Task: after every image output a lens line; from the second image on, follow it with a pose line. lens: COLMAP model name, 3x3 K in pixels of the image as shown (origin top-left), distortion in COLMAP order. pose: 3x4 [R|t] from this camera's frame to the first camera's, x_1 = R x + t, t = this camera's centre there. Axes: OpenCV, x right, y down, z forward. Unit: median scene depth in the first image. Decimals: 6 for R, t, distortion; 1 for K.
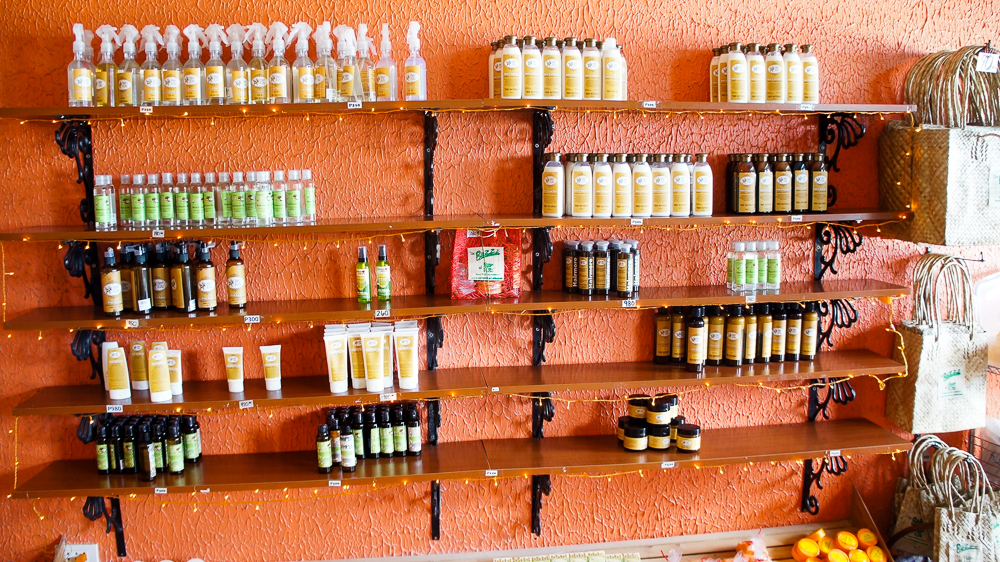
lens RADIAL K [[789.9, 0, 500.0], [0, 789.9, 281.0], [0, 0, 1]] dist [-0.167829, 0.119918]
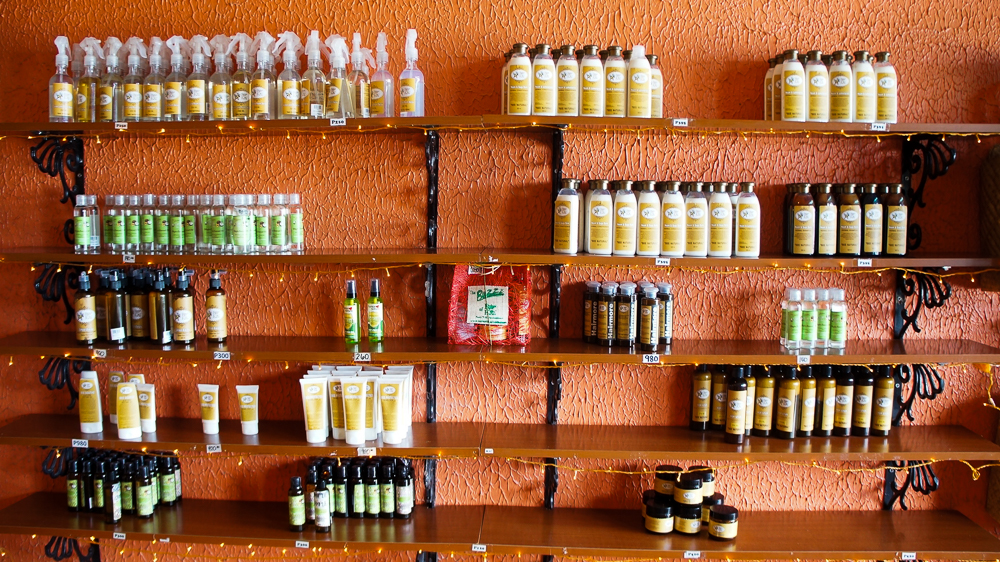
lens RADIAL K [[789.9, 0, 500.0], [0, 789.9, 281.0], [0, 0, 1]] dist [-0.167829, 0.119918]
pose [[0.986743, 0.033138, -0.158874, 0.132887], [-0.040453, 0.998254, -0.043032, -0.011497], [0.157171, 0.048888, 0.986361, 0.143111]]
